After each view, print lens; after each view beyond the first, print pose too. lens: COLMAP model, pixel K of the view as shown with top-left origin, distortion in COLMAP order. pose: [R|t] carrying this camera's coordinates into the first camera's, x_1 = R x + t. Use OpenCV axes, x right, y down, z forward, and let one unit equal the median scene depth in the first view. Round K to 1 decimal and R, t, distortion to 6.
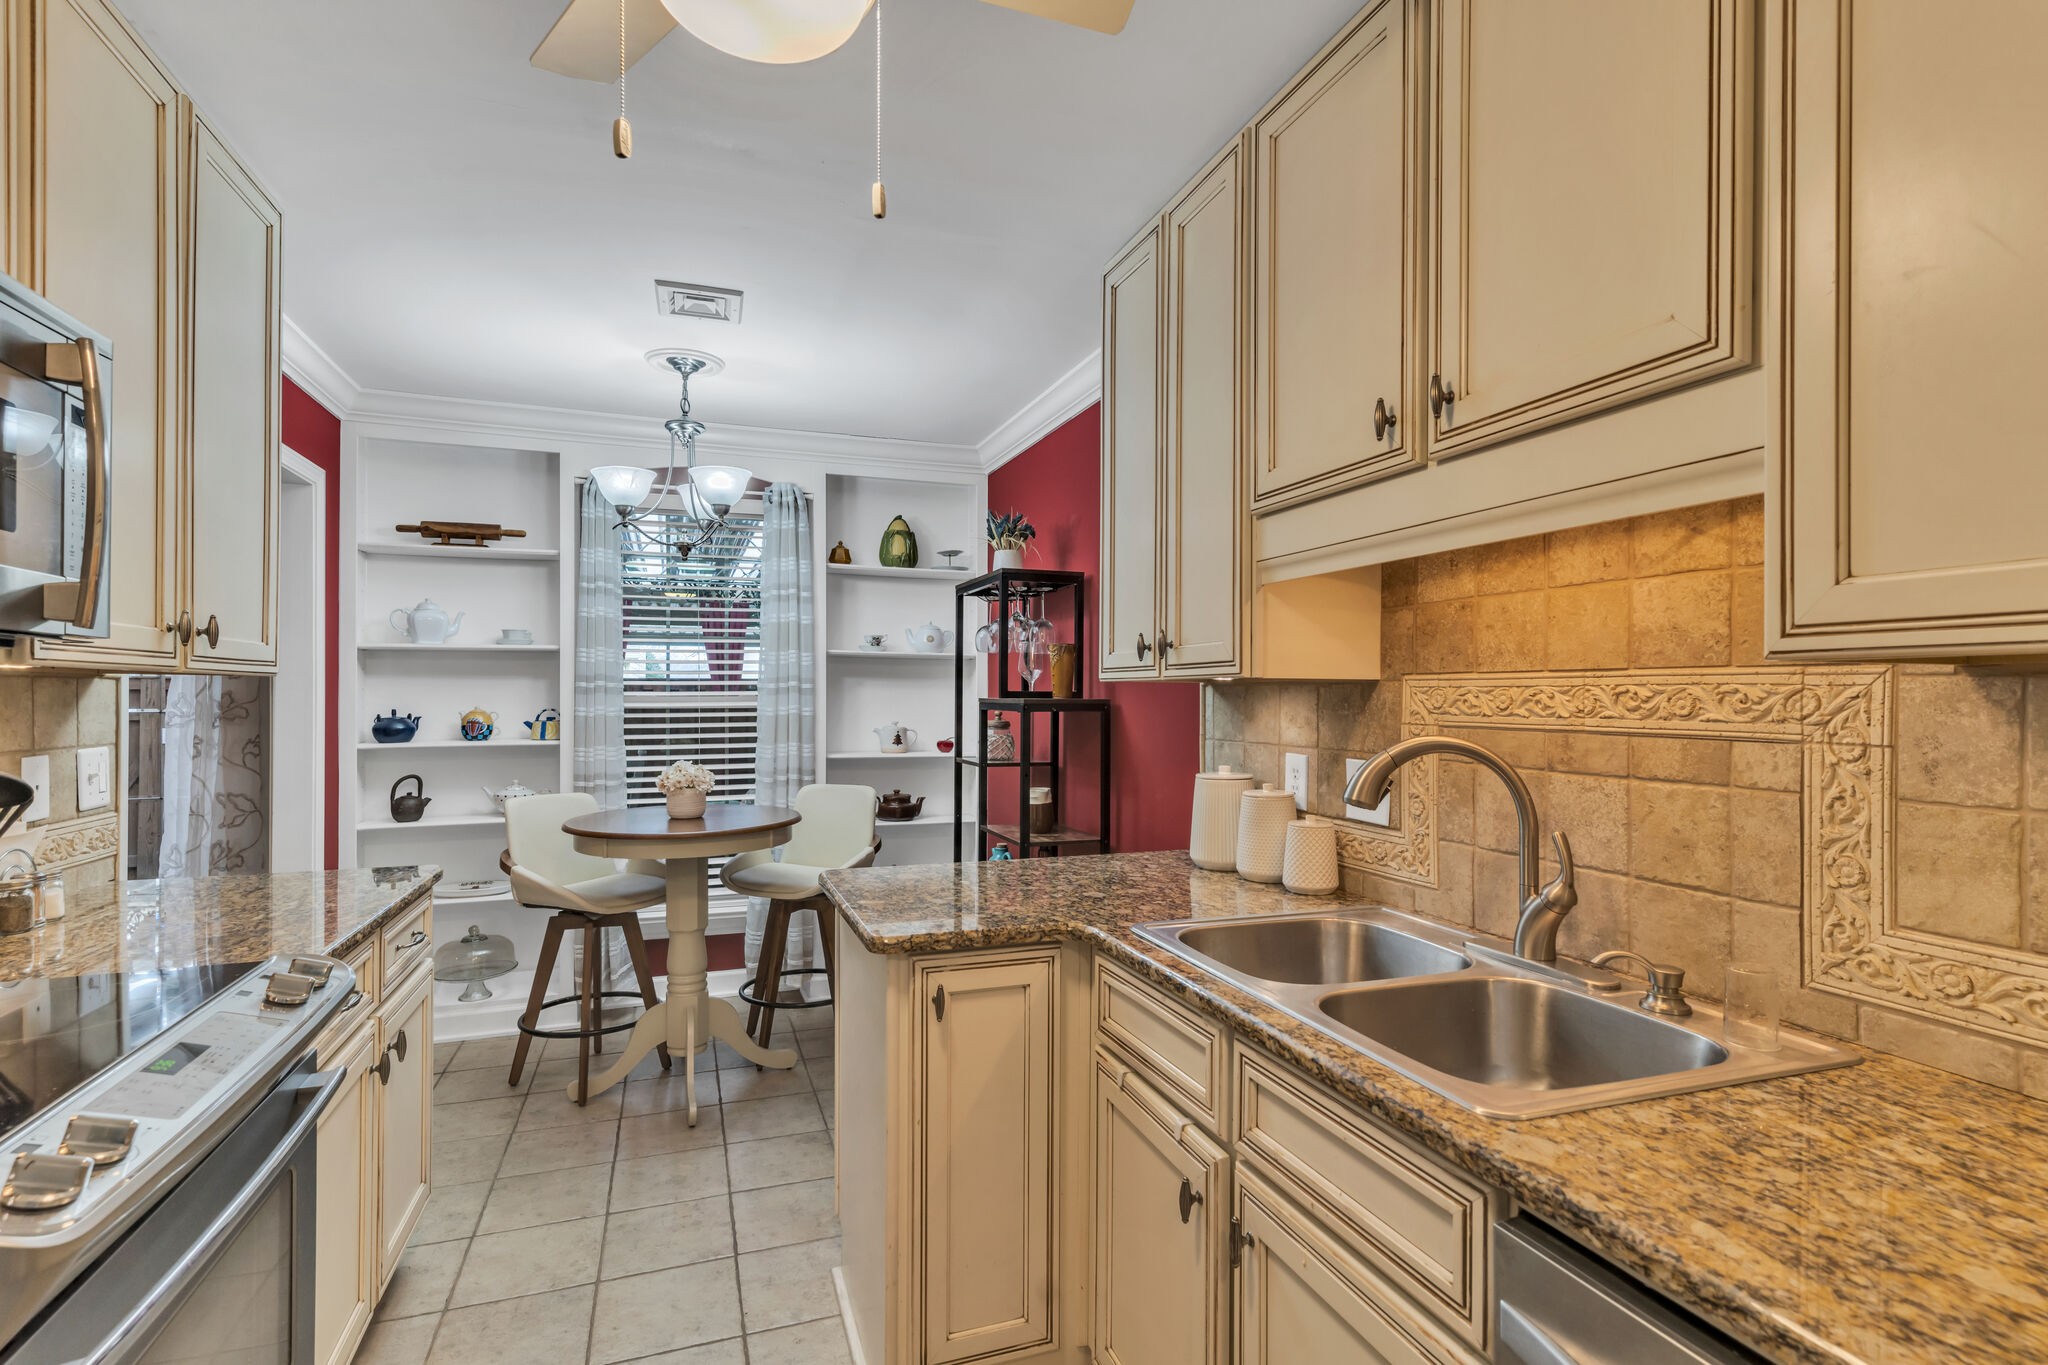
lens RADIAL K [[981.3, 0, 1027.5], [0, 981.3, 689.7], [0, 0, 1]] dist [0.009447, 0.000394]
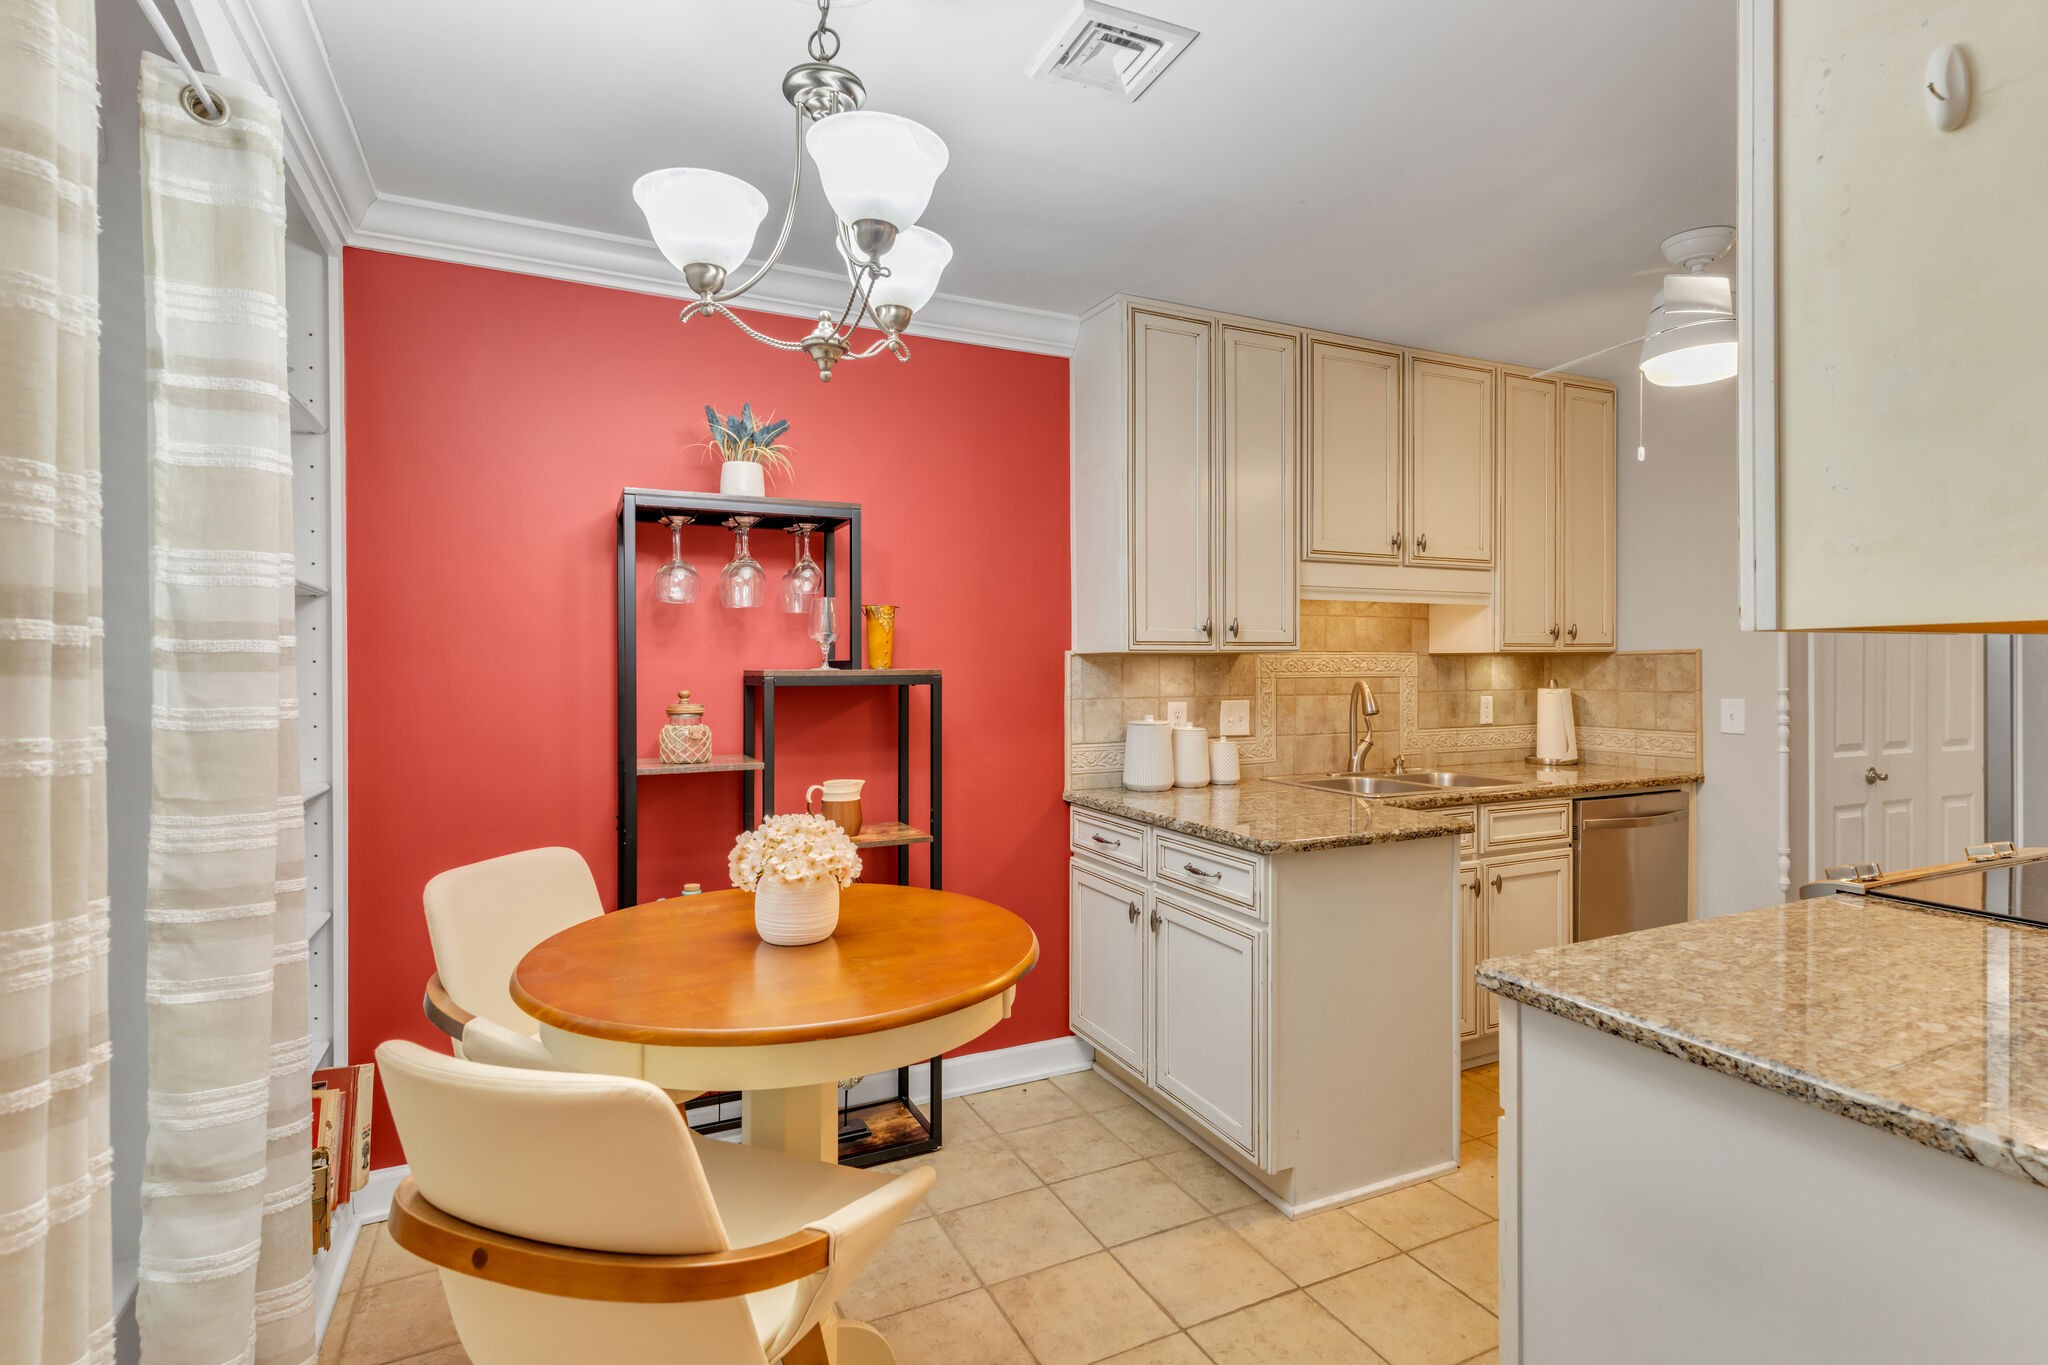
lens RADIAL K [[981.3, 0, 1022.3], [0, 981.3, 665.2], [0, 0, 1]] dist [0.009447, 0.000394]
pose [[-0.111061, -0.005269, 0.993800, -1.323753], [-0.001664, 0.999986, 0.005115, 0.001820], [-0.993812, -0.001085, -0.111068, 1.549027]]
